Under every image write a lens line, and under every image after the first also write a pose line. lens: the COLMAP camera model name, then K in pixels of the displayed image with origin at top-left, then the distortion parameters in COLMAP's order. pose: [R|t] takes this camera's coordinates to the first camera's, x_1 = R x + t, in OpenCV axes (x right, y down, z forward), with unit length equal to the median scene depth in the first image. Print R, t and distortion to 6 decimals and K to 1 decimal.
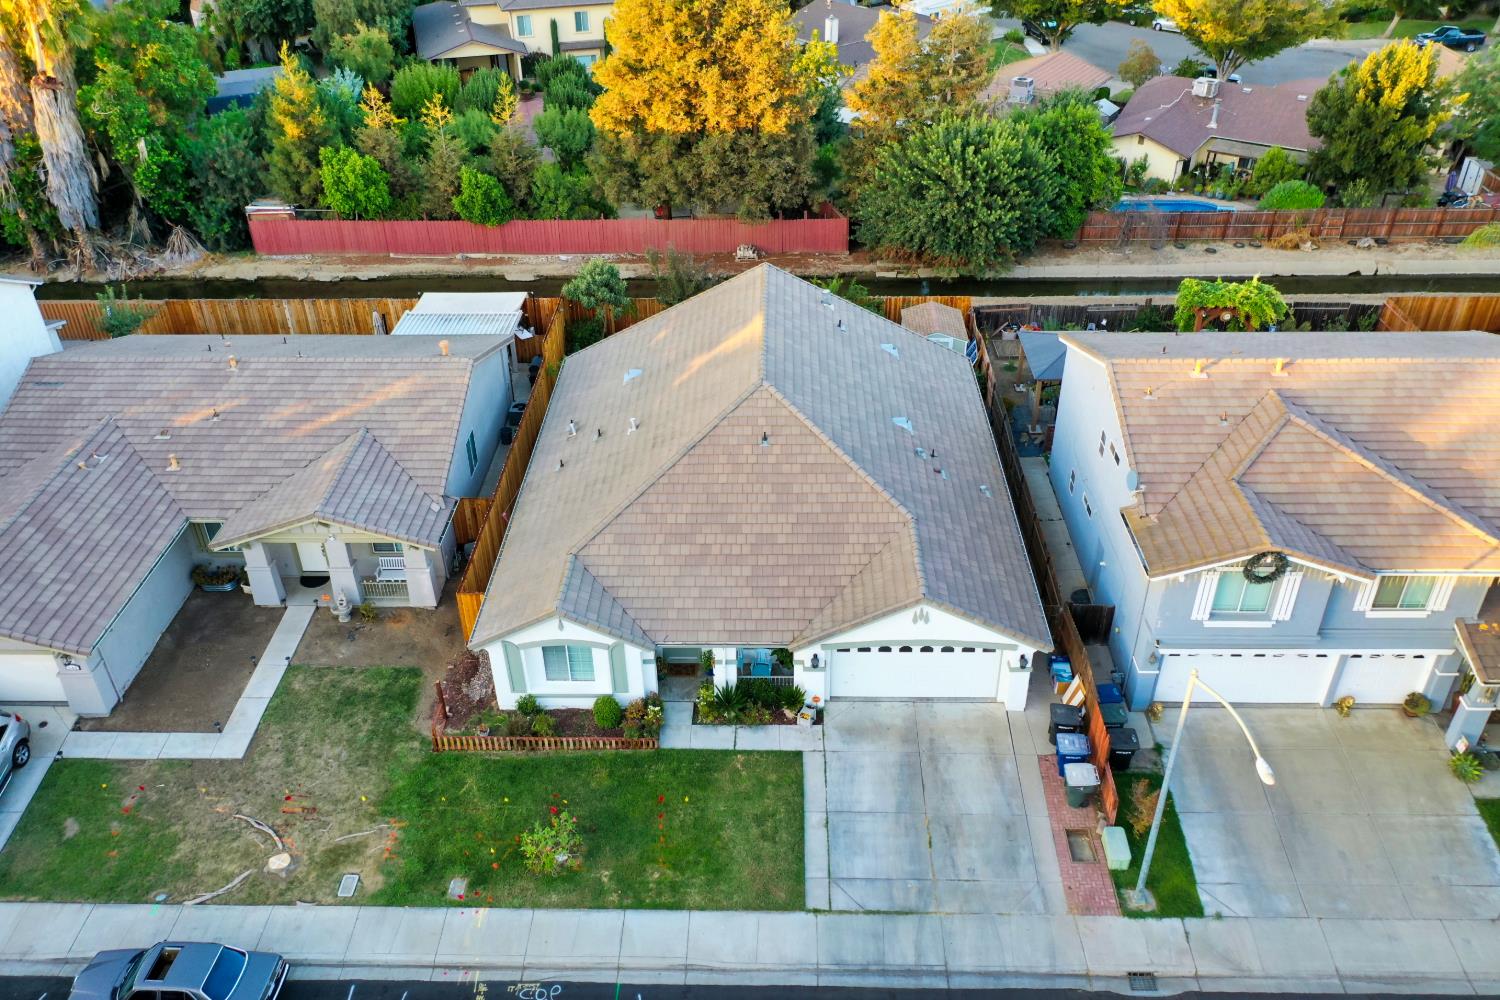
lens RADIAL K [[1188.4, 0, 750.0], [0, 1188.4, 500.0], [0, 0, 1]] dist [0.005073, 0.012174]
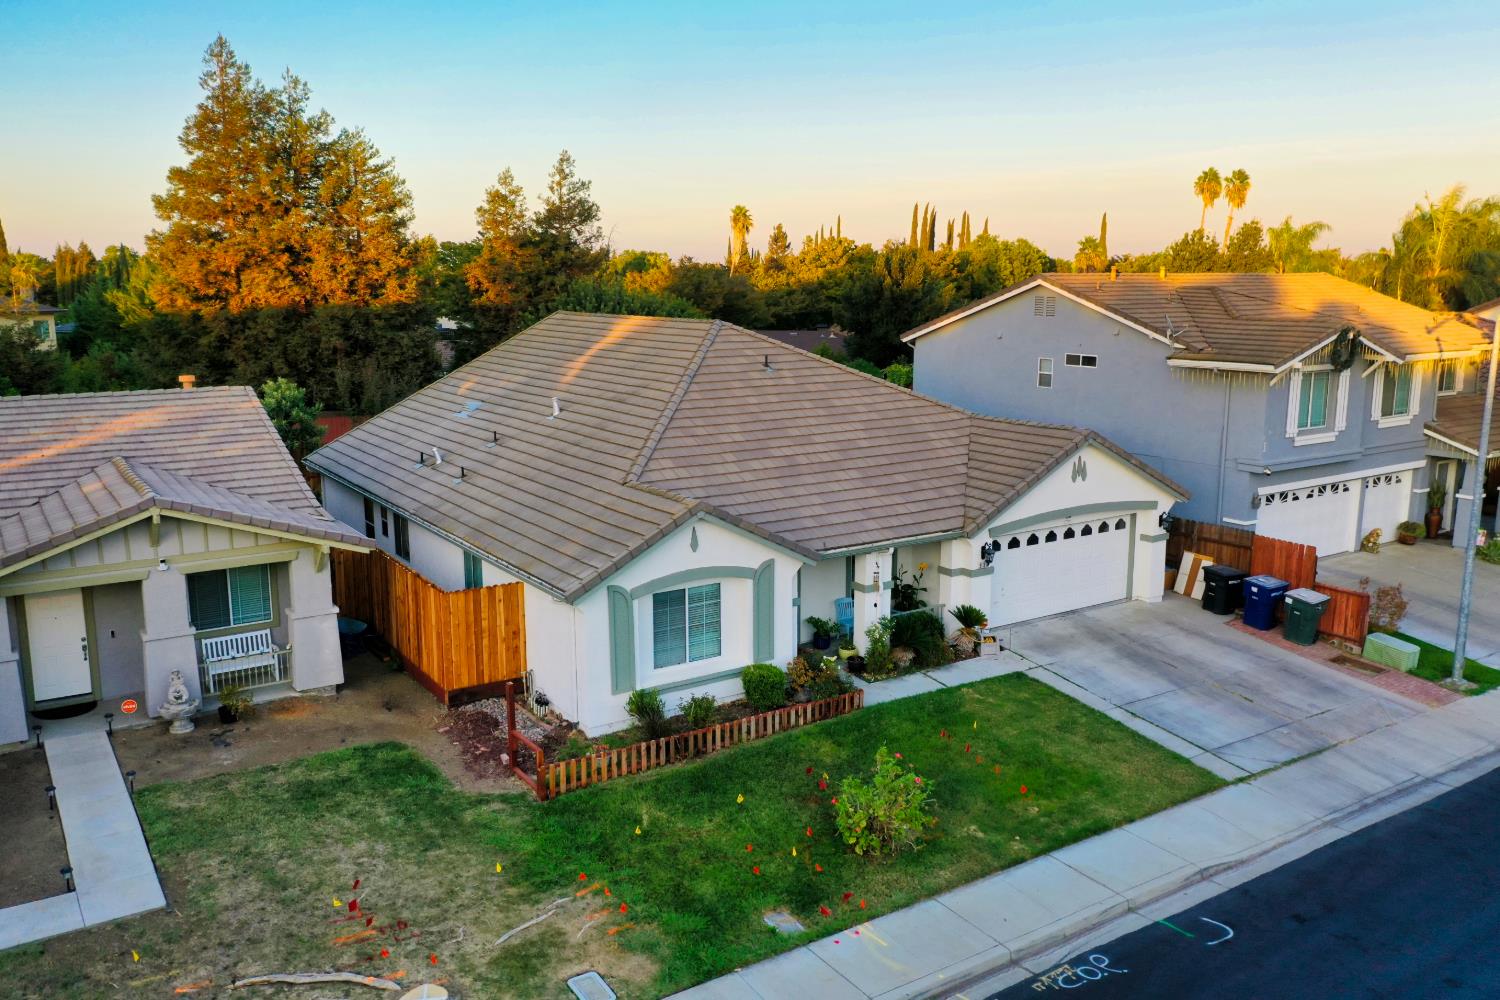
lens RADIAL K [[1188.4, 0, 750.0], [0, 1188.4, 500.0], [0, 0, 1]] dist [0.005073, 0.012174]
pose [[0.820166, -0.095110, 0.564164, -0.453607], [0.309832, 0.902810, -0.298224, 0.262940], [-0.480969, 0.419390, 0.769923, 0.448965]]
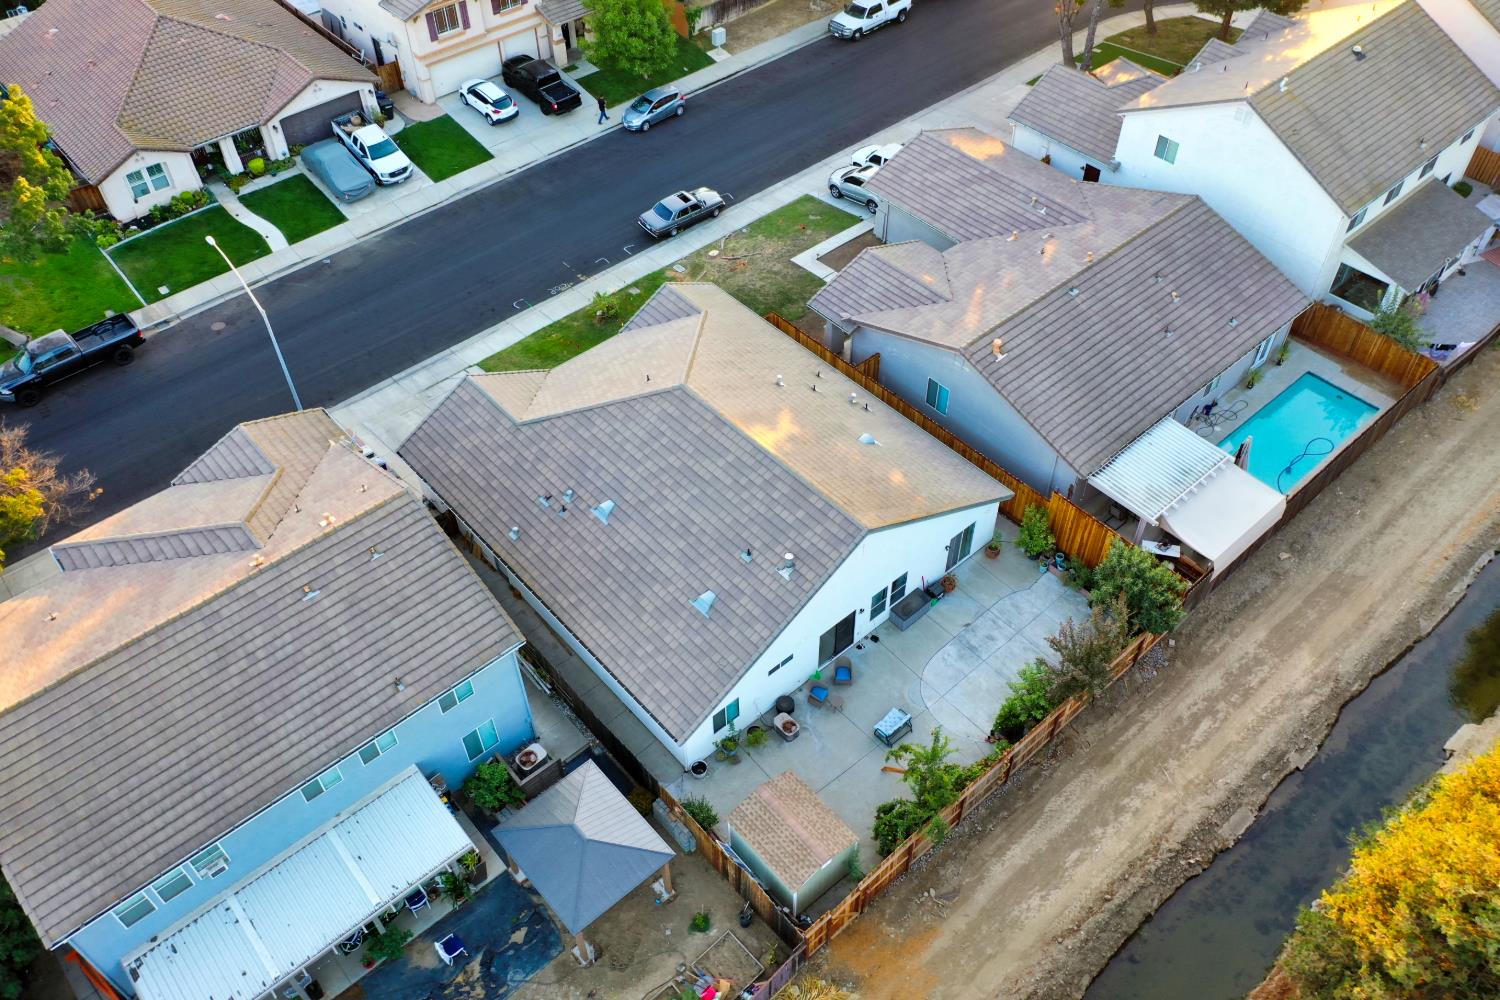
lens RADIAL K [[1185.3, 0, 750.0], [0, 1185.3, 500.0], [0, 0, 1]] dist [-0.011205, 0.053223]
pose [[-0.734322, 0.511492, -0.446260, 0.557881], [-0.357258, 0.267783, 0.894796, -1.181596], [0.577182, 0.816497, -0.013905, 1.204701]]
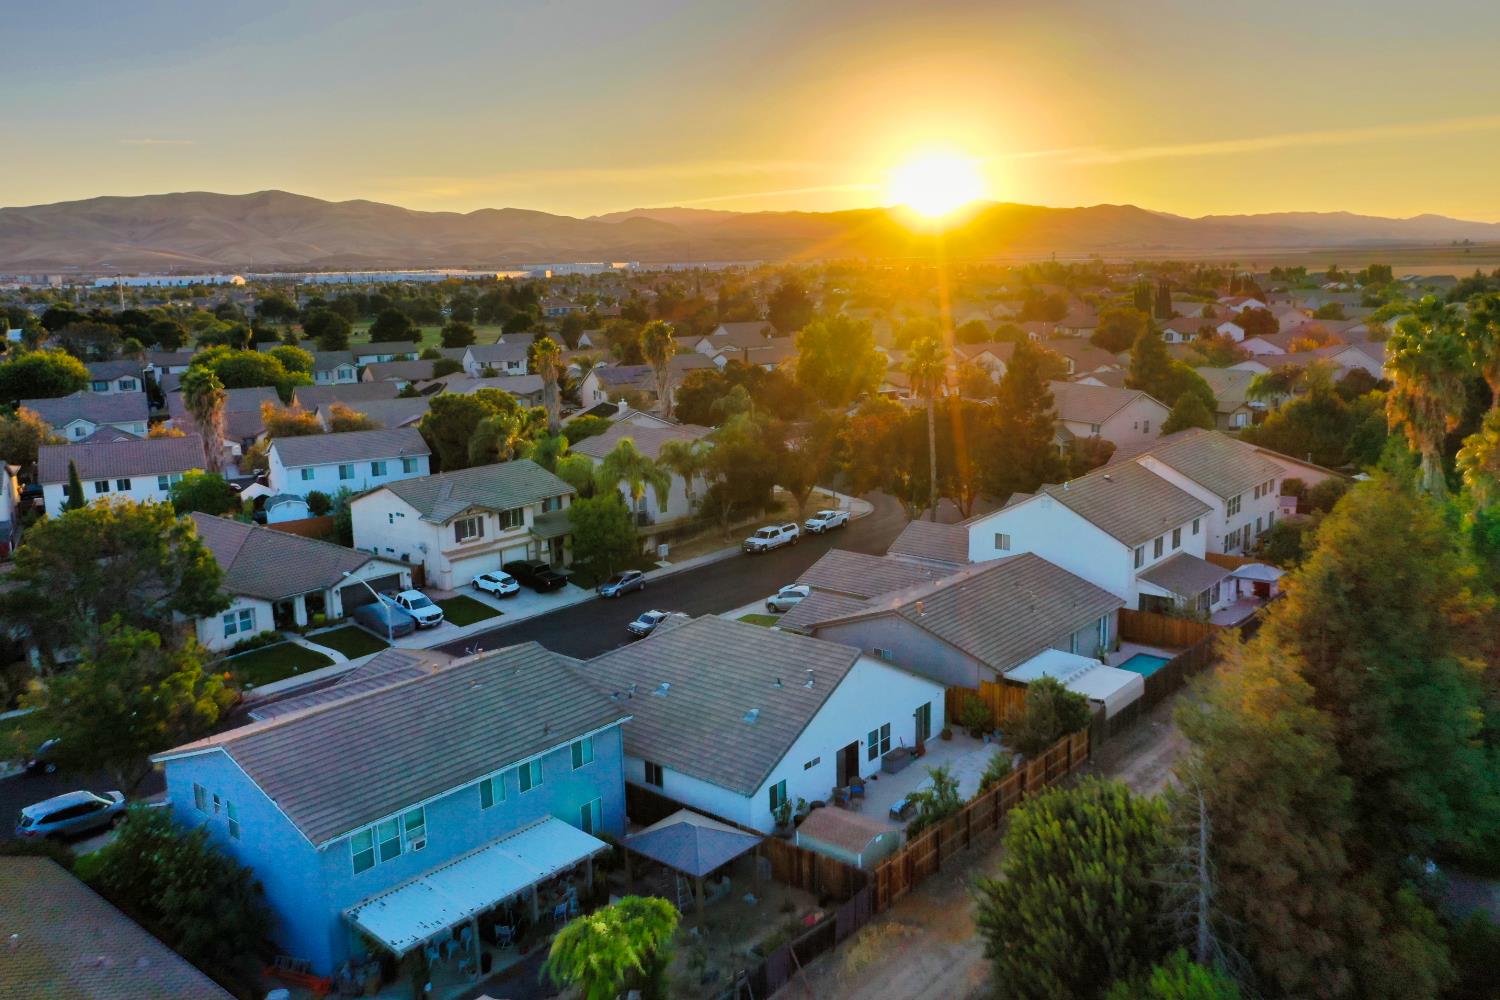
lens RADIAL K [[1194.7, 0, 750.0], [0, 1194.7, 500.0], [0, 0, 1]] dist [0.008257, 0.011468]
pose [[-0.627358, 0.180310, -0.757569, 1.236169], [-0.403106, 0.757151, 0.514031, -1.133042], [0.666279, 0.627862, -0.402321, 1.674984]]
